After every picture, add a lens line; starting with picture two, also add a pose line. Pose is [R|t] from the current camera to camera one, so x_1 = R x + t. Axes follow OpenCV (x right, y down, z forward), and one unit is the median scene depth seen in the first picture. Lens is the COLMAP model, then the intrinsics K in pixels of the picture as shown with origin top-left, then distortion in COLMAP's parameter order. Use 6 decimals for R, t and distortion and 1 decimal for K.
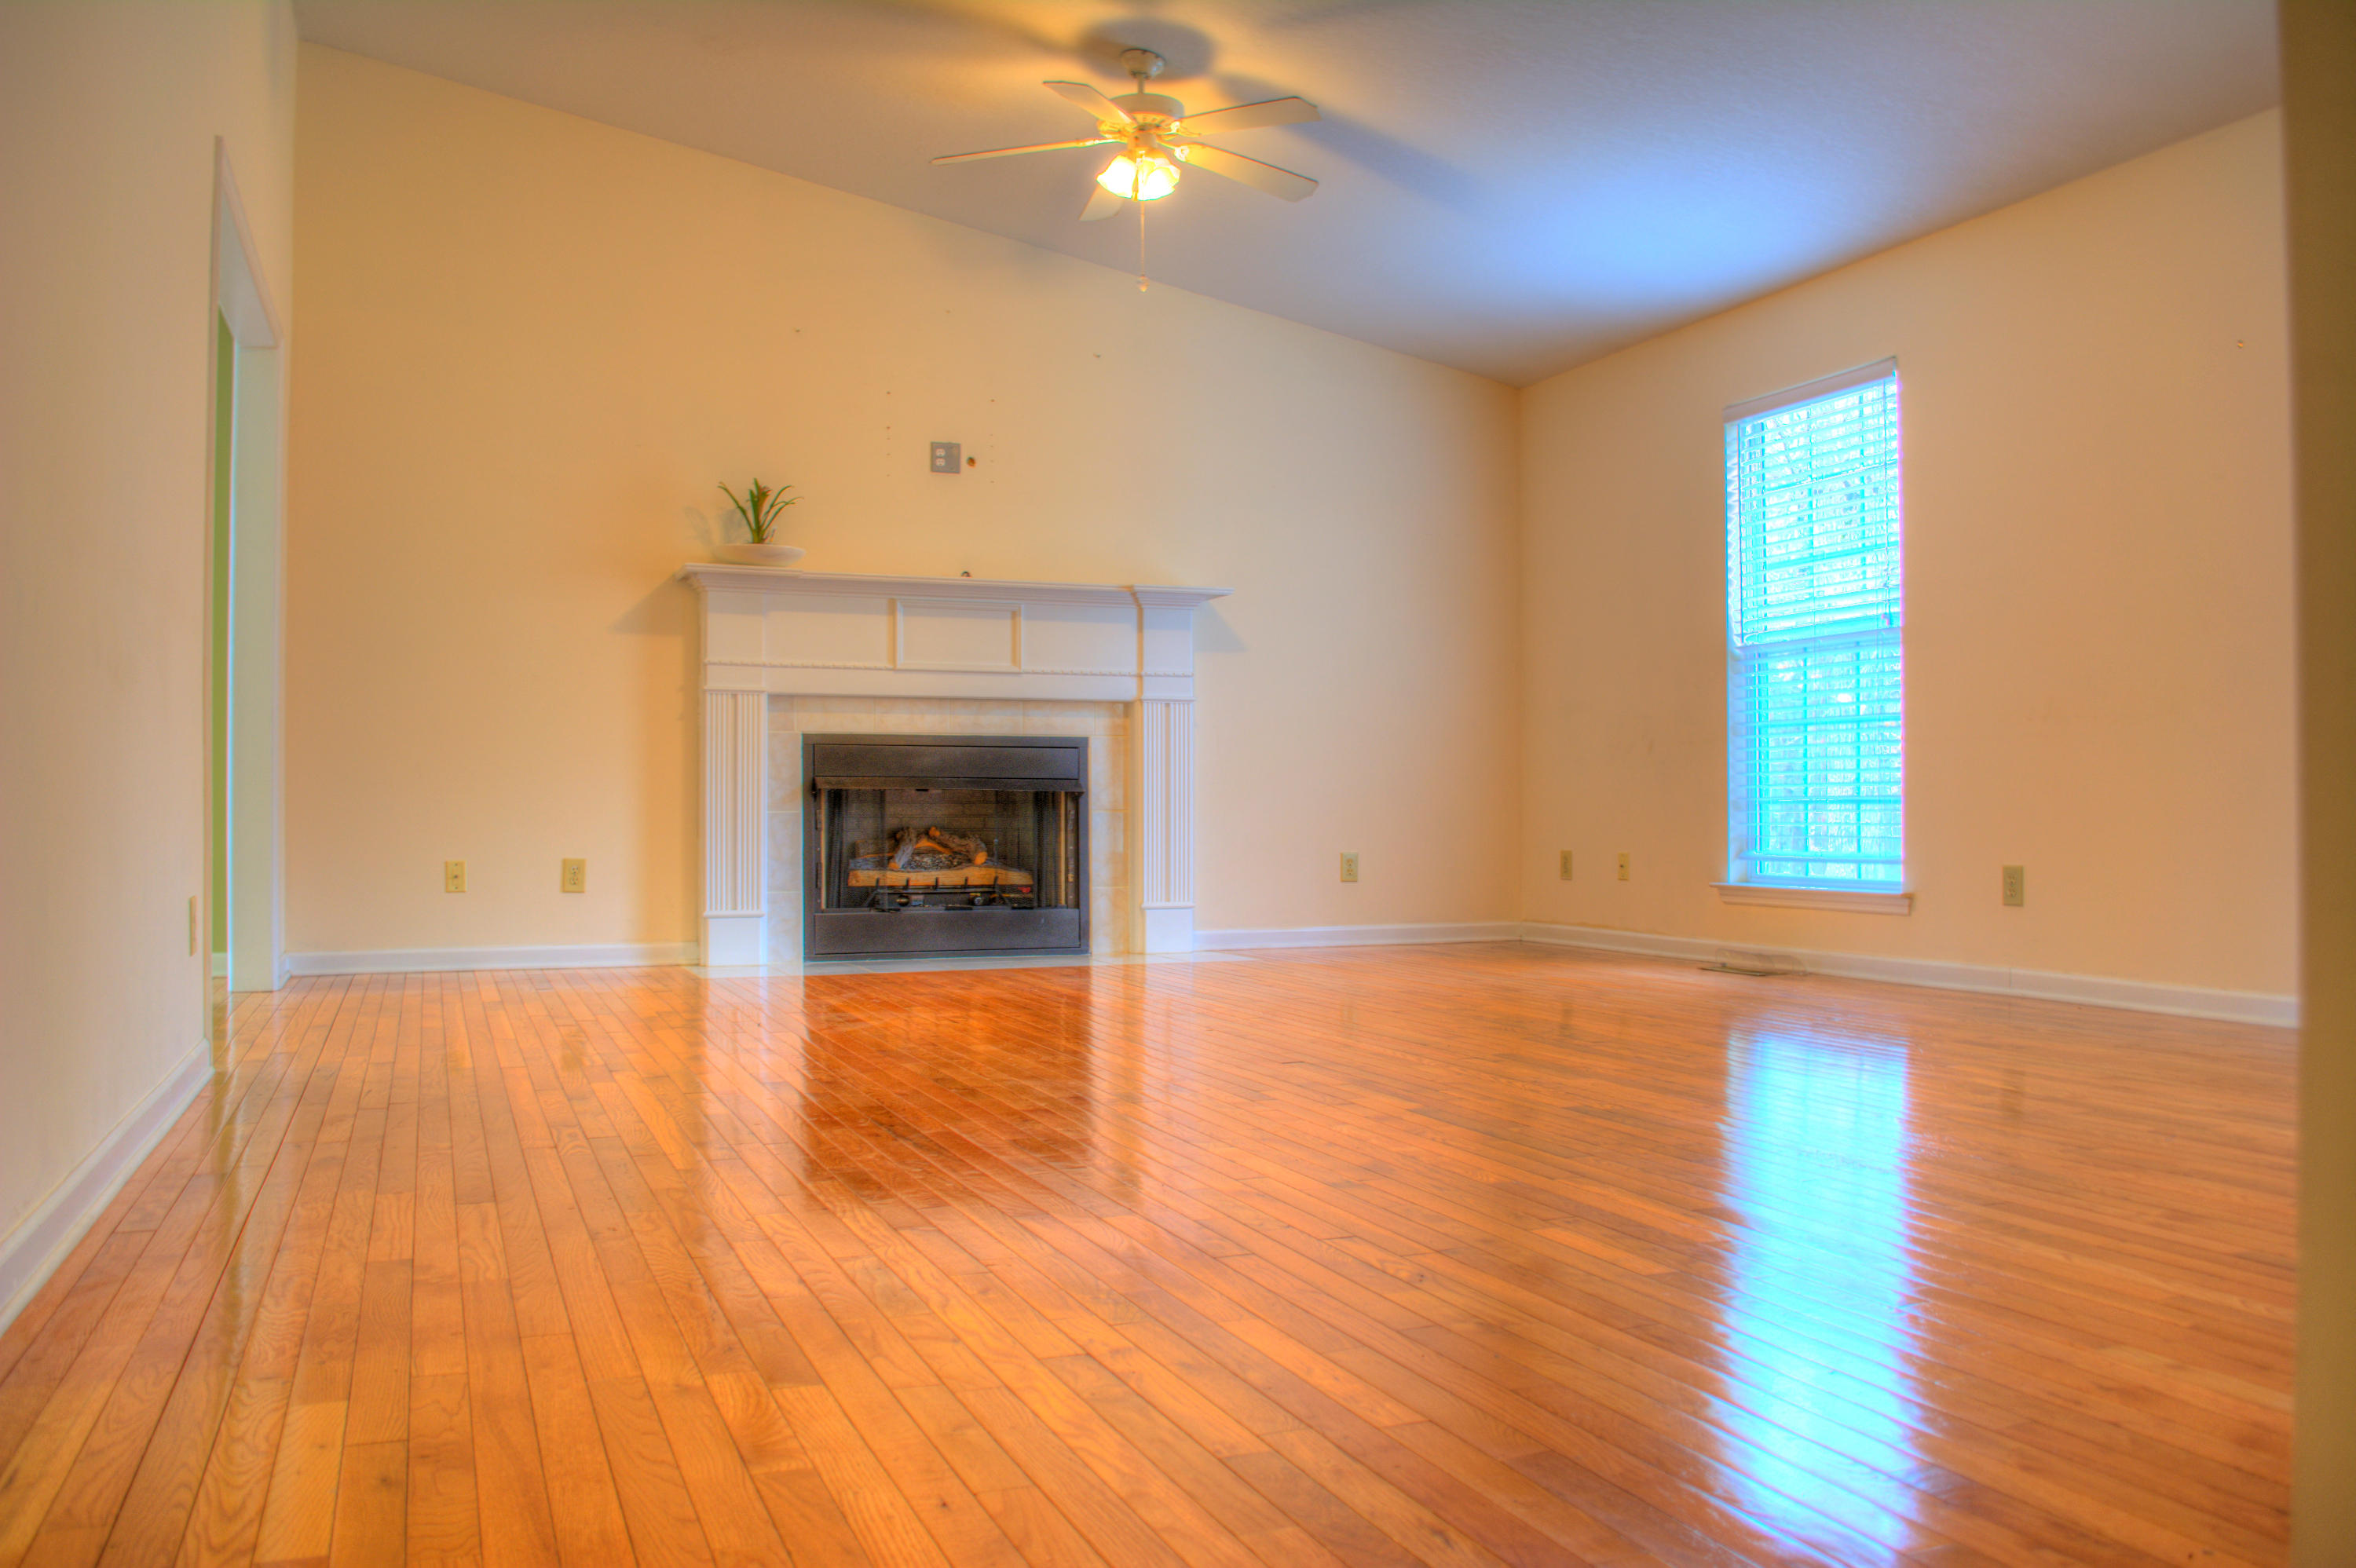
lens RADIAL K [[1852.3, 0, 1175.9], [0, 1852.3, 778.1], [0, 0, 1]] dist [-0.071569, 0.005694]
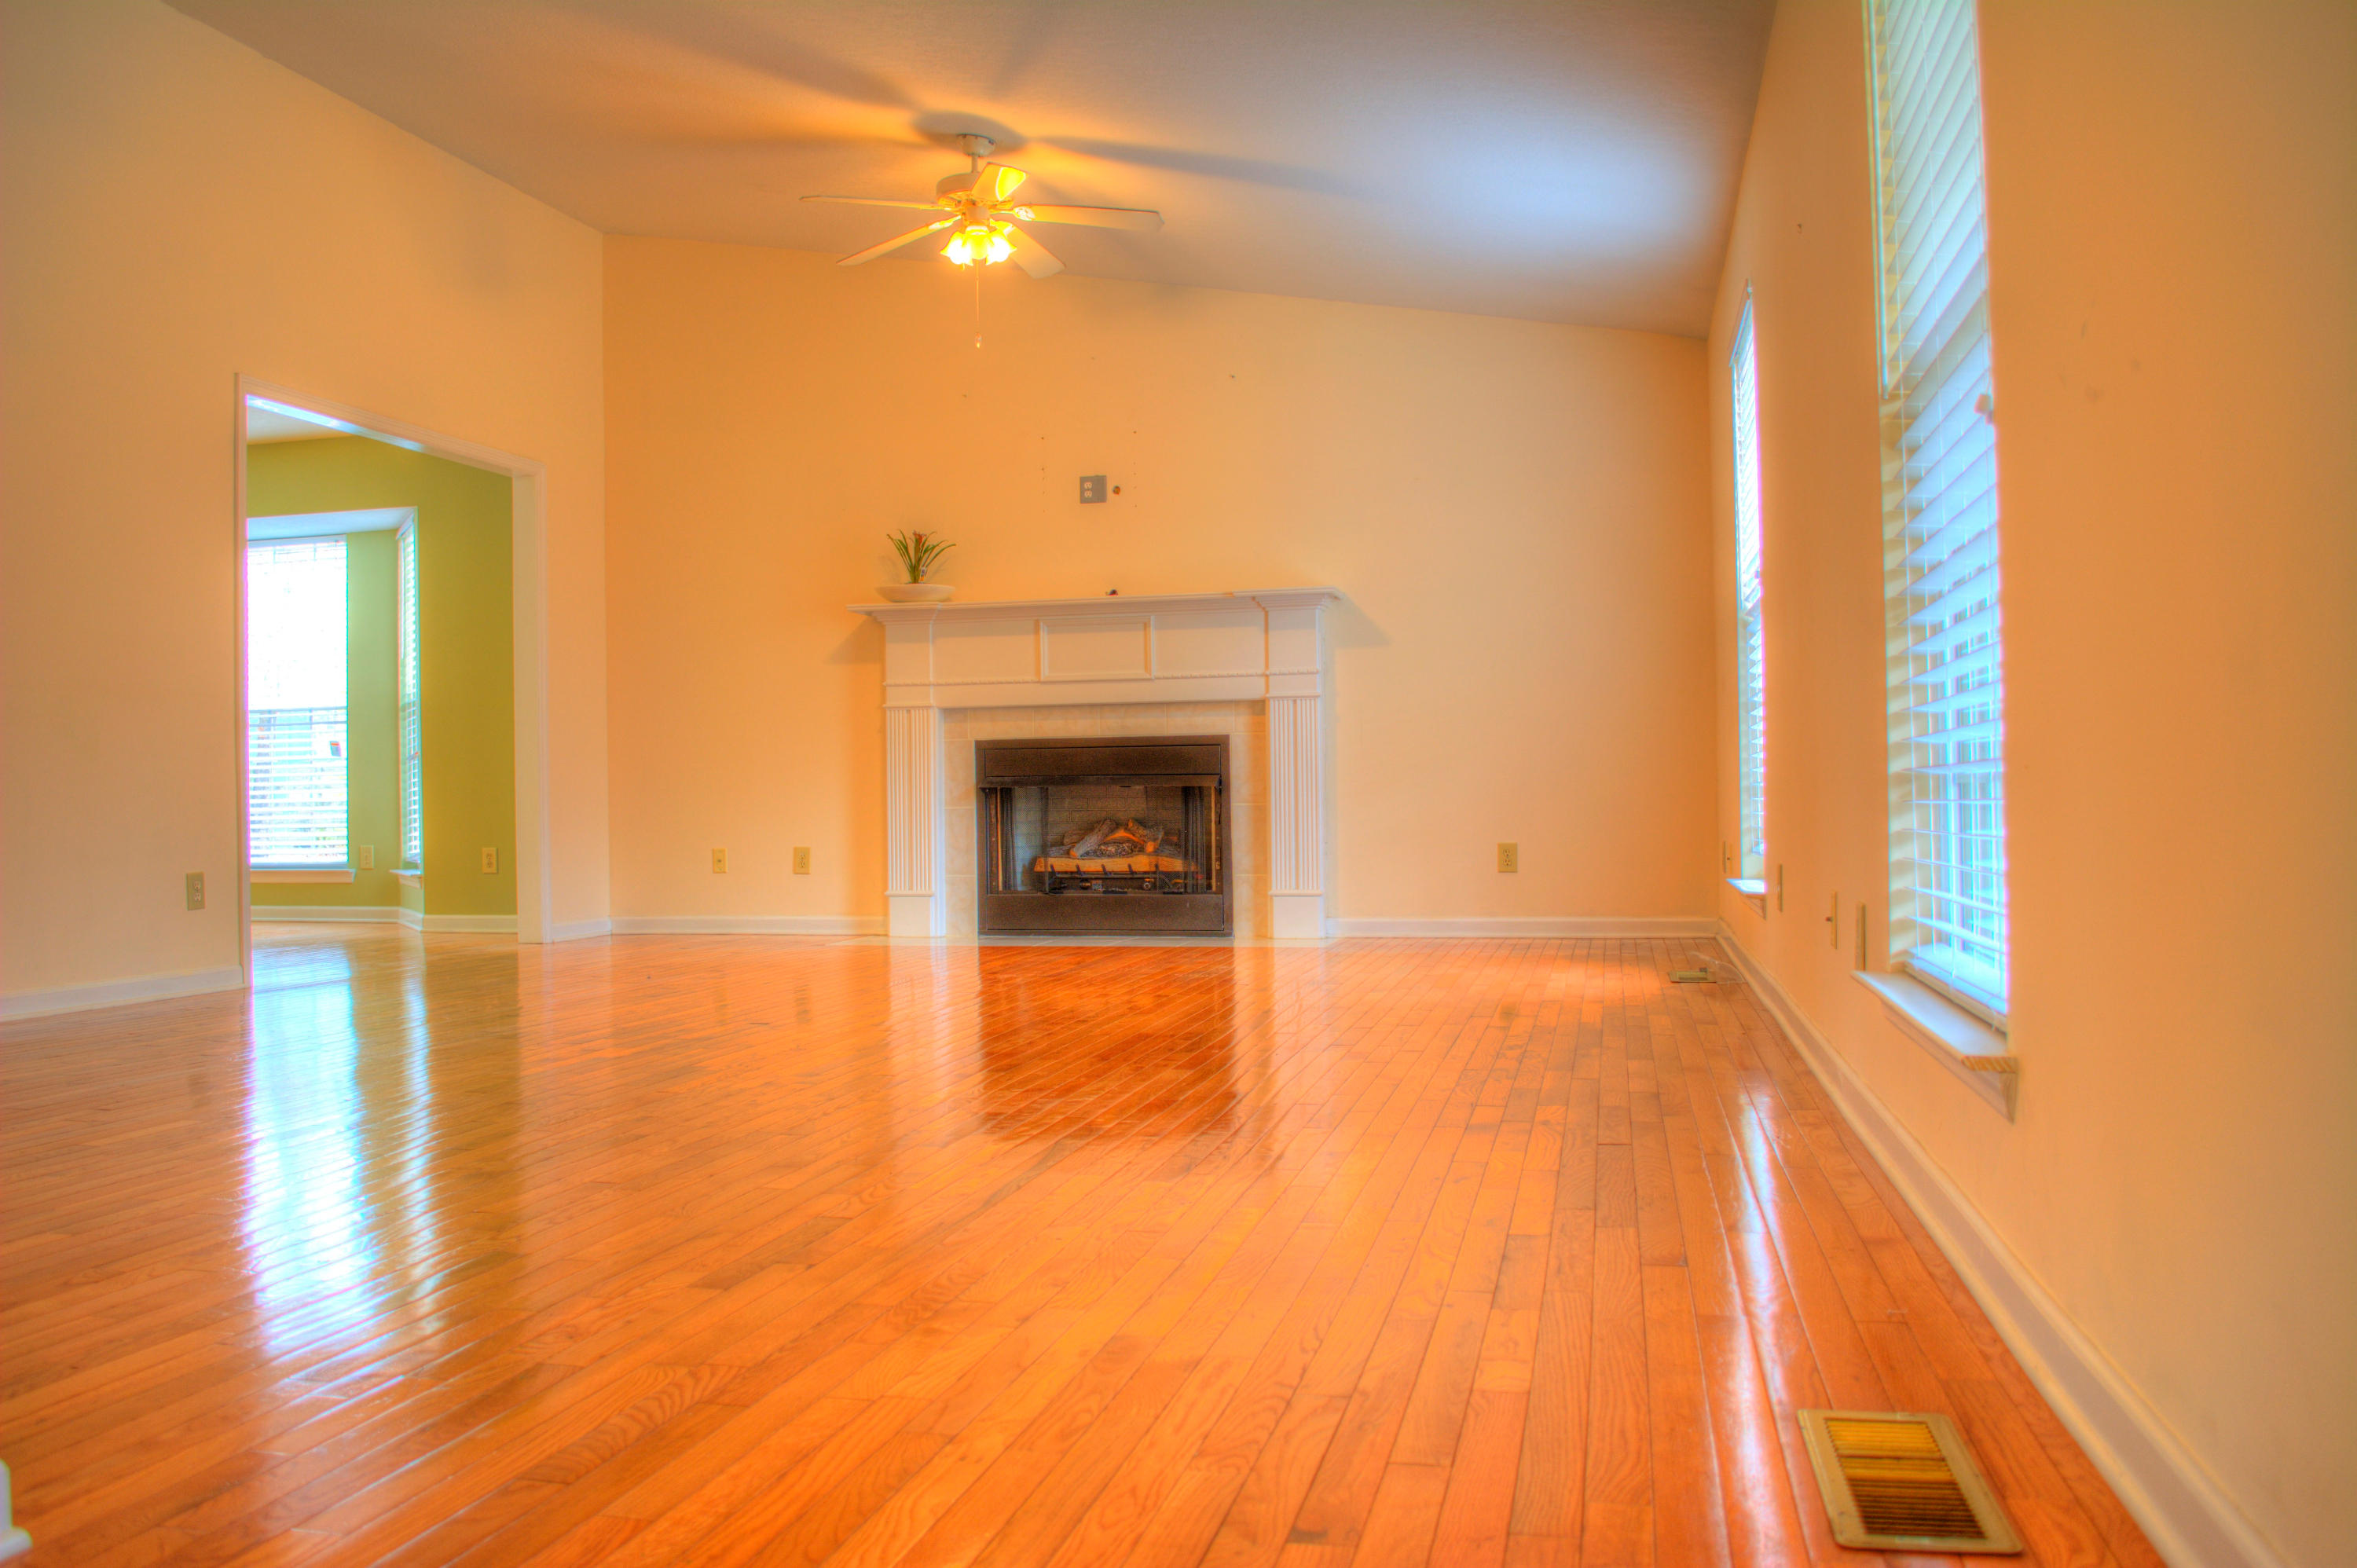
lens RADIAL K [[1853.2, 0, 1180.6], [0, 1853.2, 791.6], [0, 0, 1]] dist [-0.071569, 0.005694]
pose [[0.835955, -0.013029, -0.548643, 0.532582], [0.022264, 0.999700, 0.010183, -0.000661], [0.548346, -0.020728, 0.835995, 0.088797]]
